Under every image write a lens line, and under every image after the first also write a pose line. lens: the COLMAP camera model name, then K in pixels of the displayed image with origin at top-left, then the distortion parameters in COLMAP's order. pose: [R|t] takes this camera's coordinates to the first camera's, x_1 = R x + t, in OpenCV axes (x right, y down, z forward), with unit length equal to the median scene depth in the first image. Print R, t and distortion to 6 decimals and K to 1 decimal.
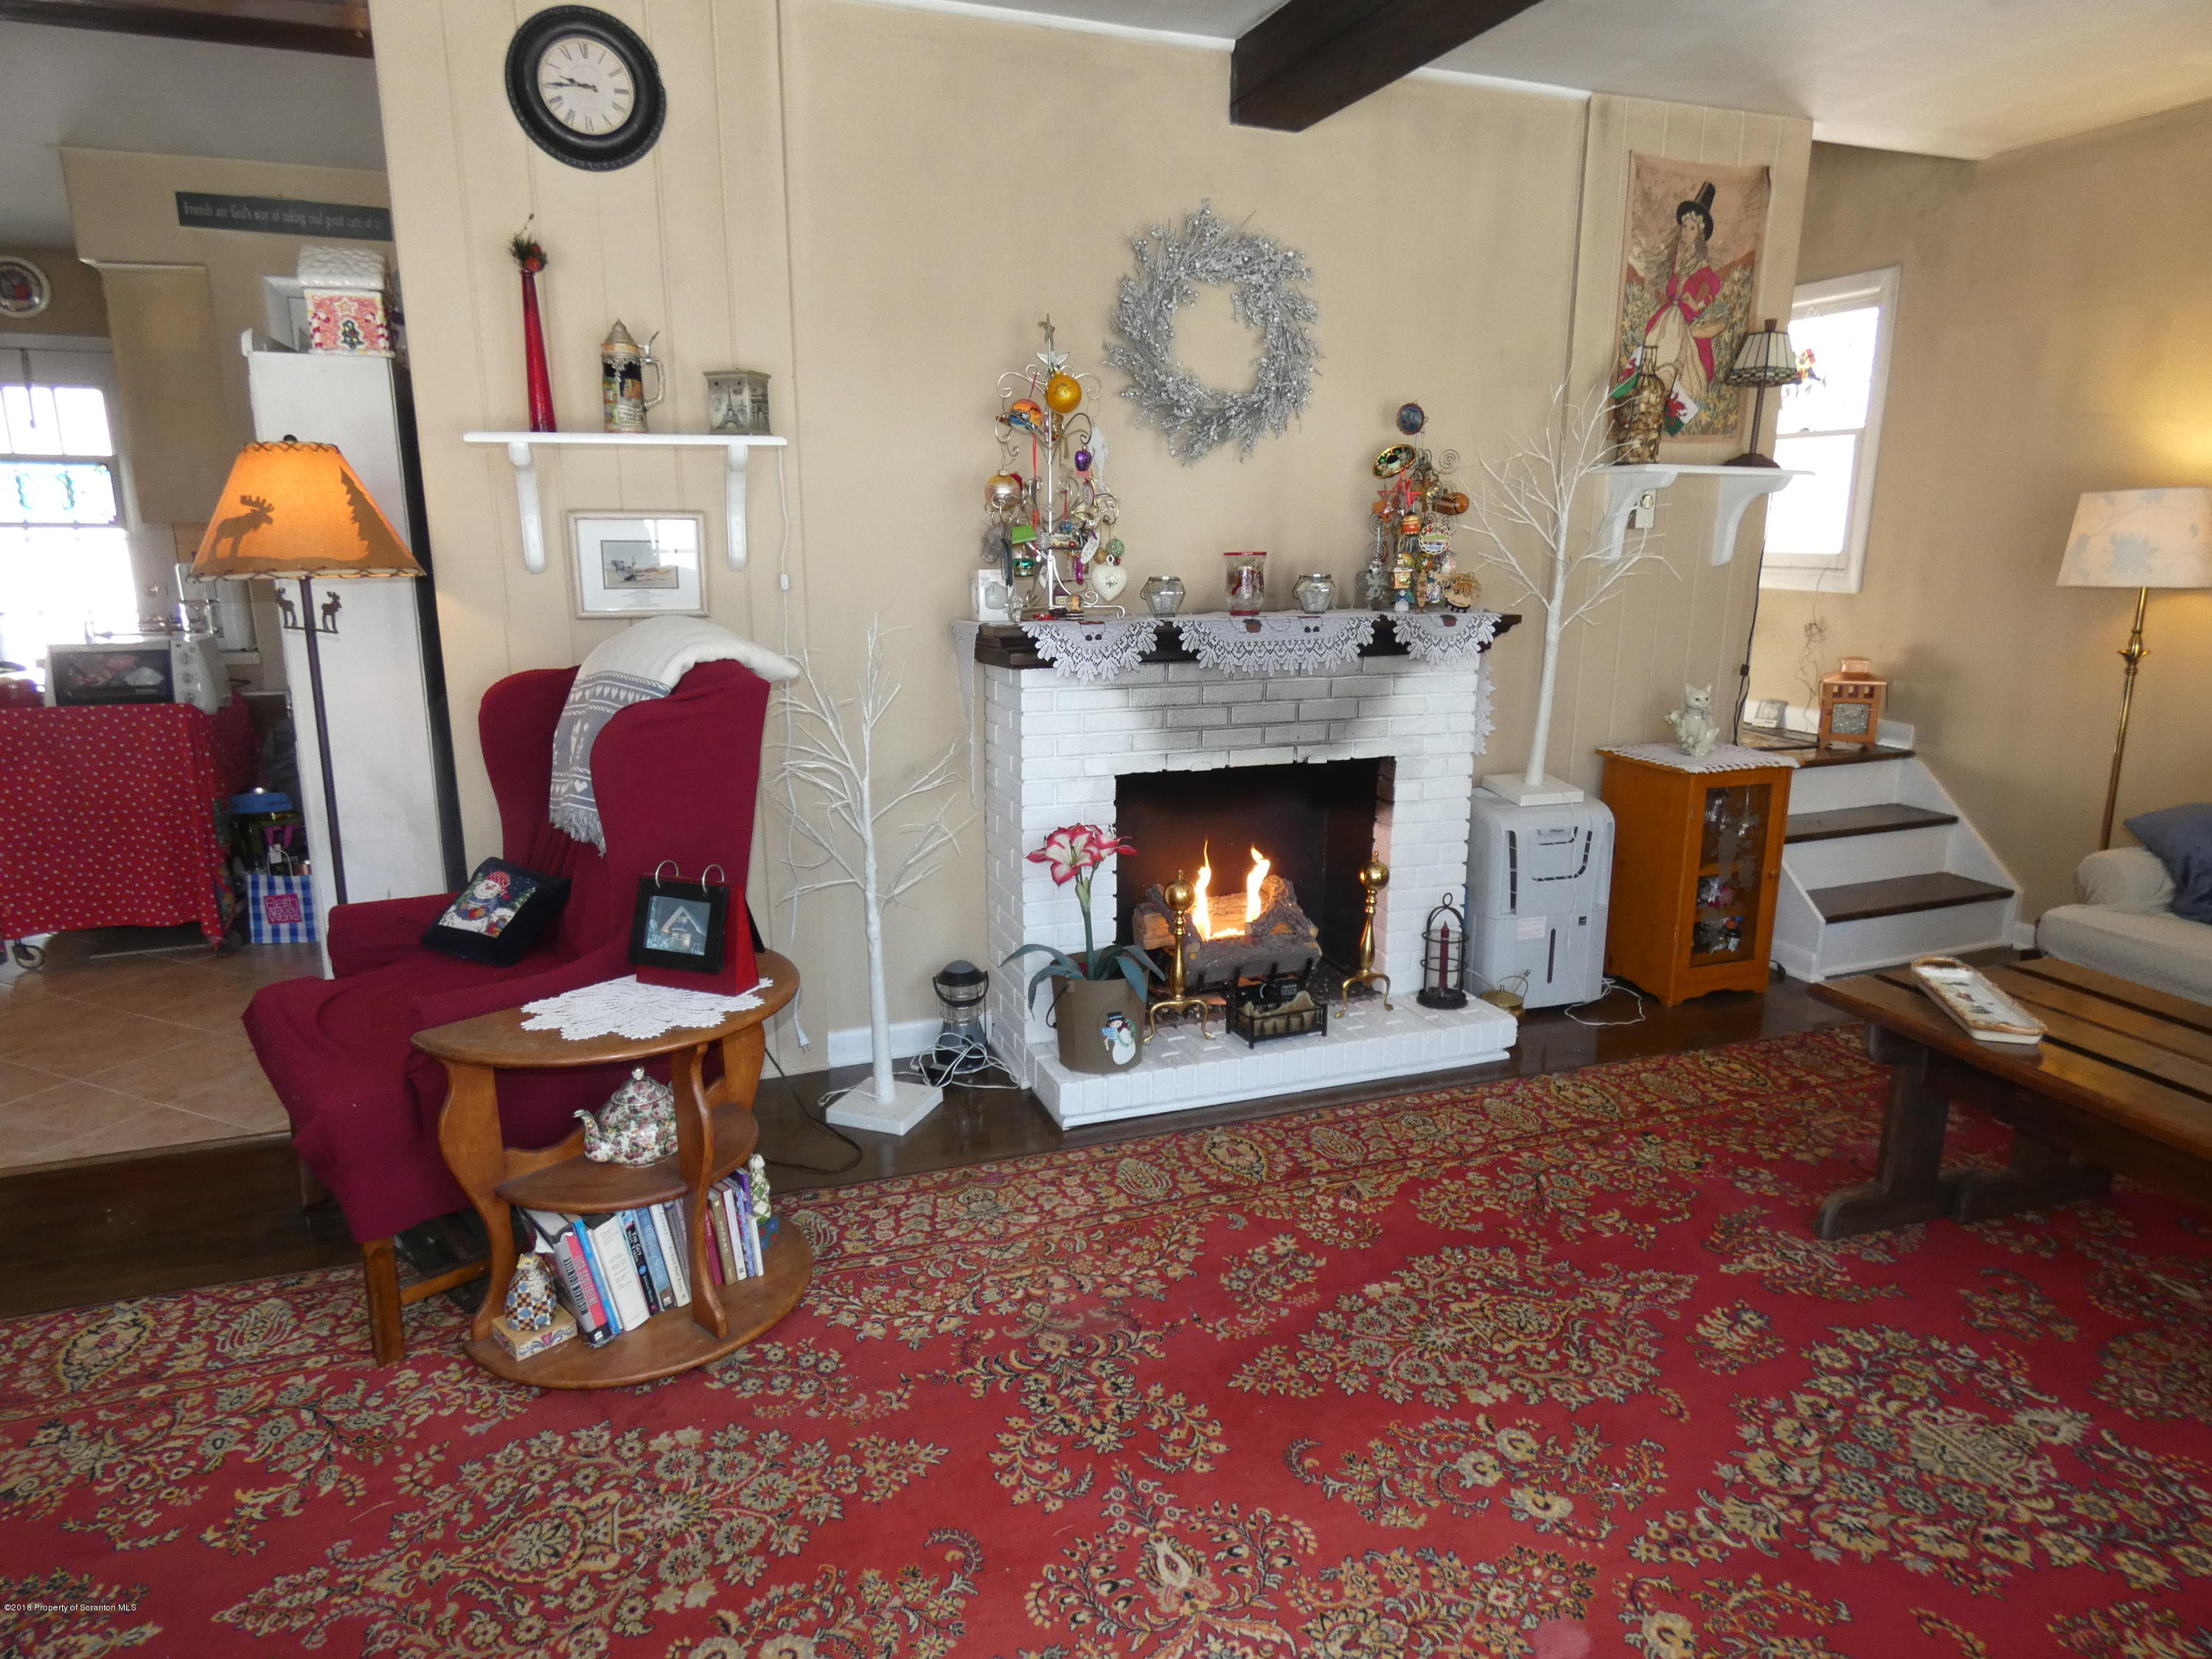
lens RADIAL K [[1321.3, 0, 1106.0], [0, 1321.3, 829.5], [0, 0, 1]] dist [-0.001559, -0.001151]
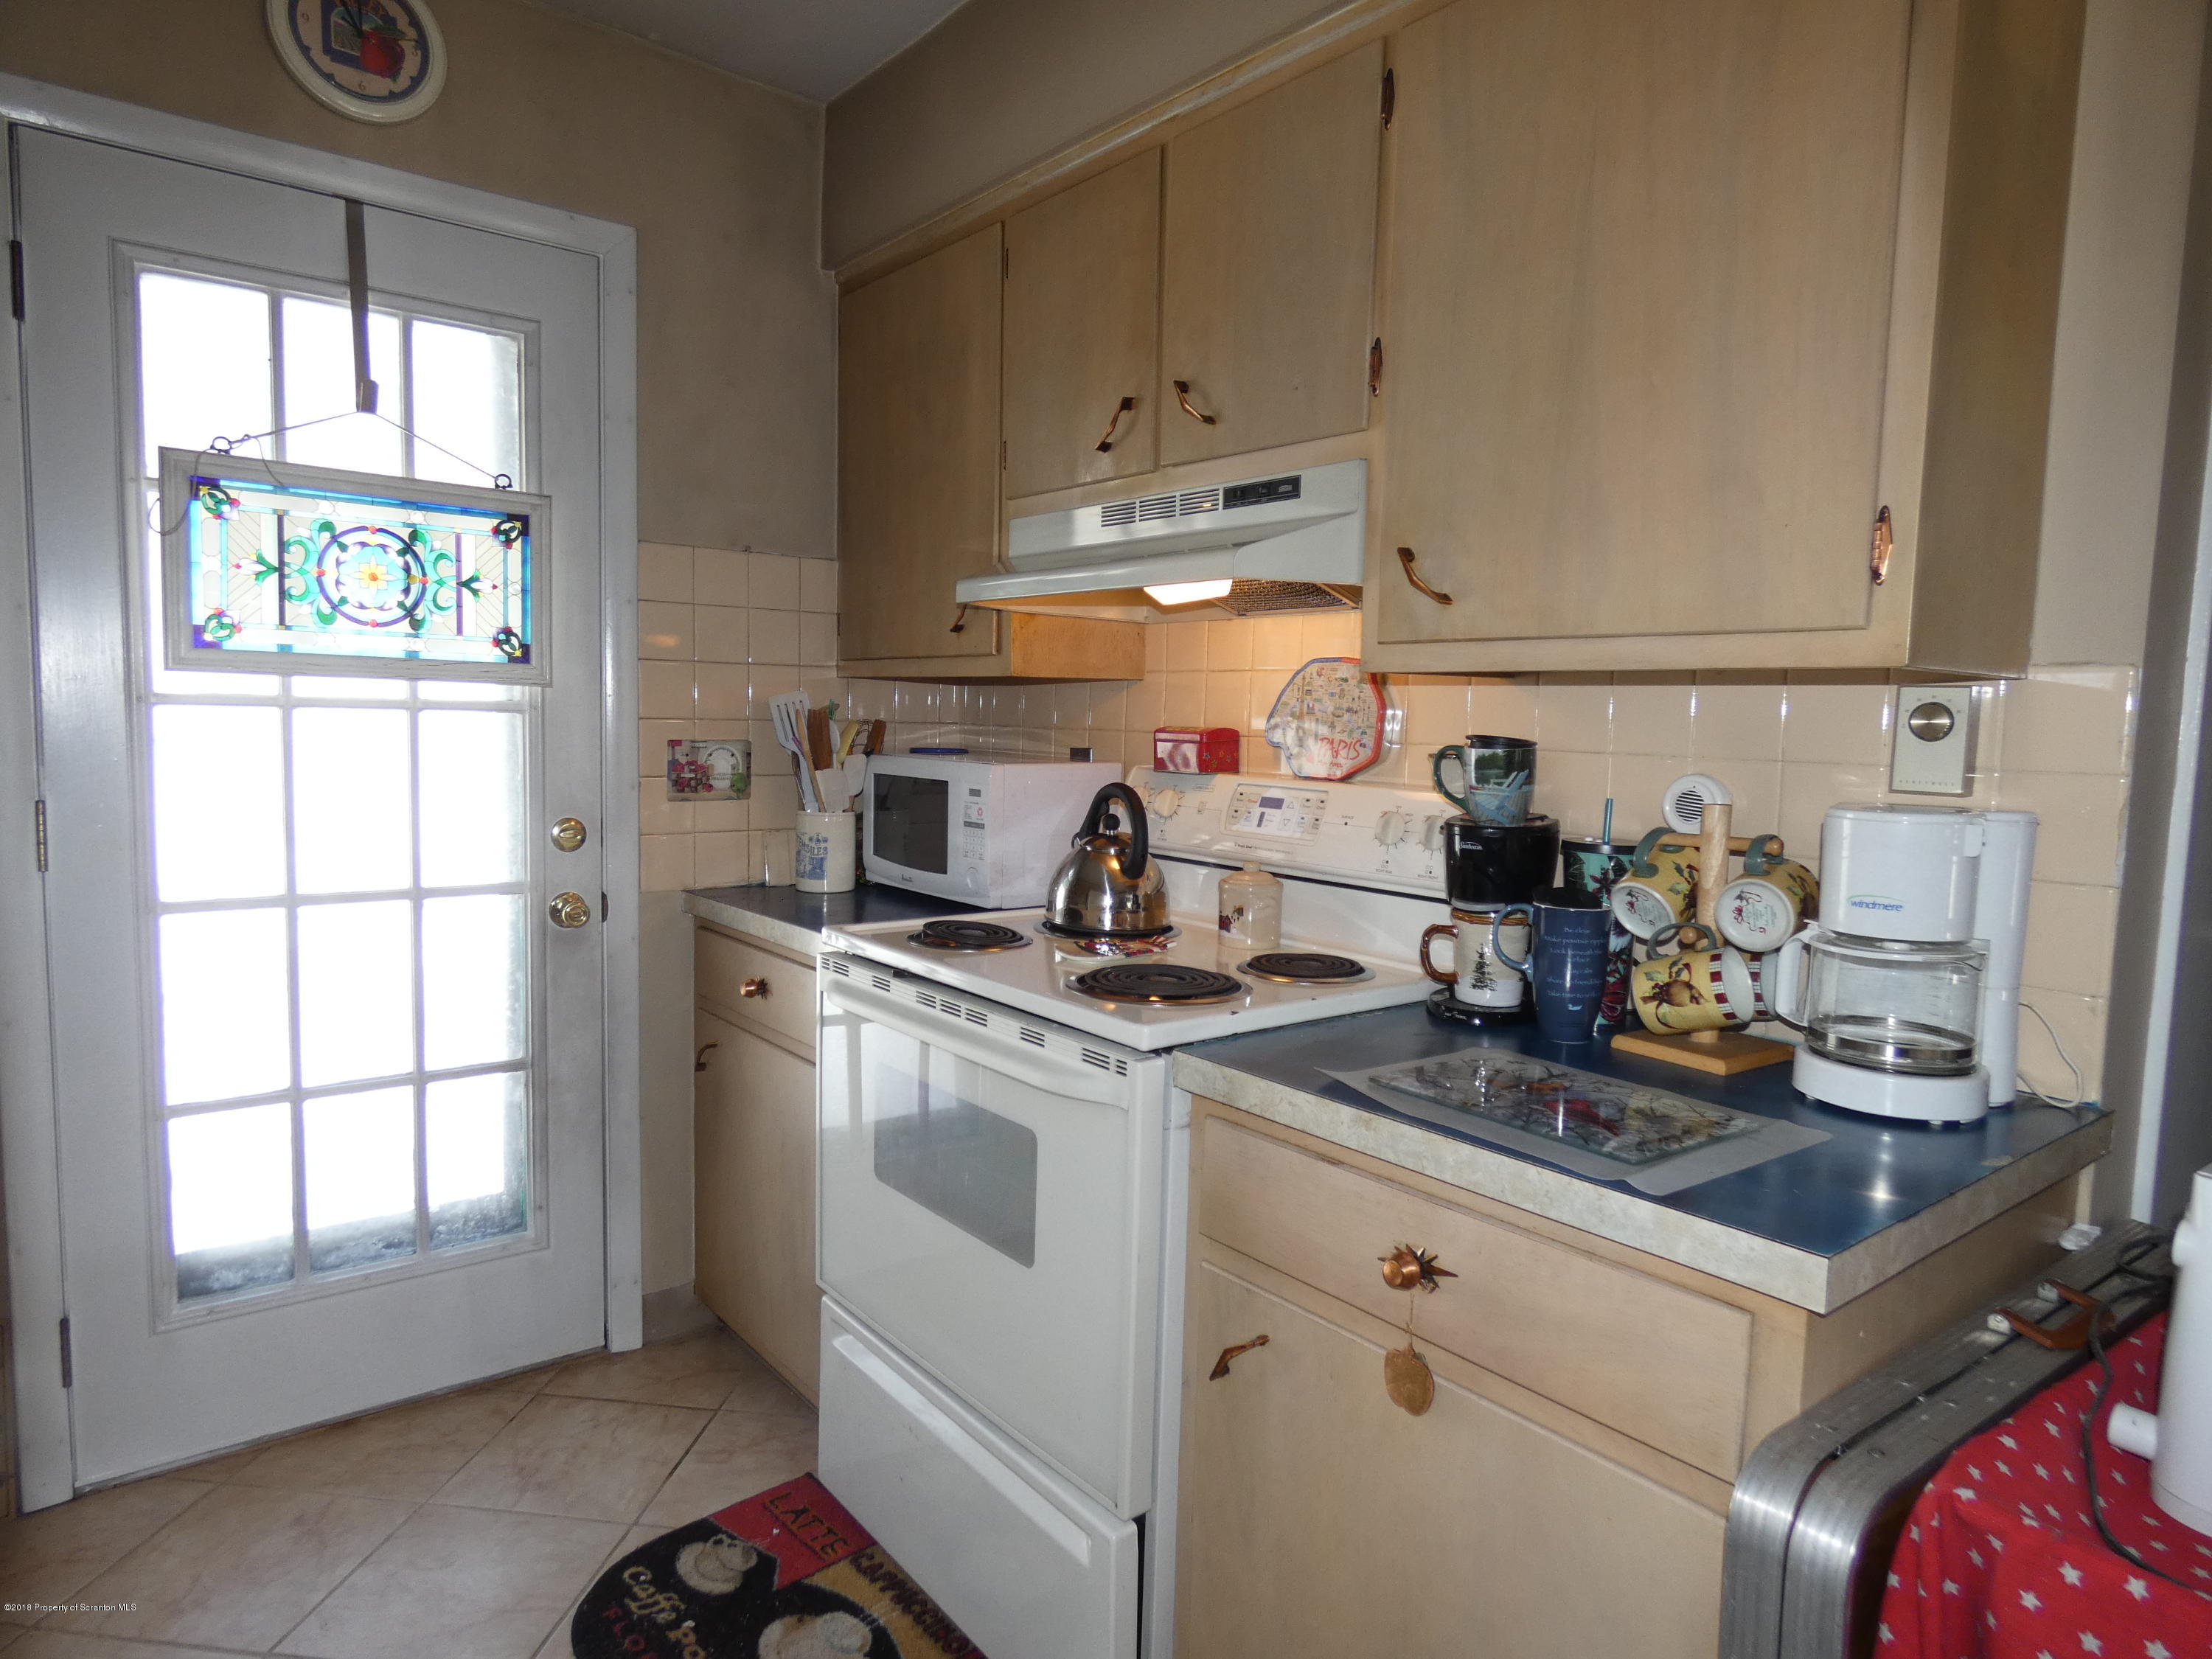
lens RADIAL K [[1311.0, 0, 1106.0], [0, 1311.0, 829.5], [0, 0, 1]] dist [-0.001903, -0.000915]
pose [[0.952126, -0.003436, 0.305688, -1.514645], [0.043583, 0.991249, -0.124607, -0.269456], [-0.302584, 0.131964, 0.943943, 1.250337]]
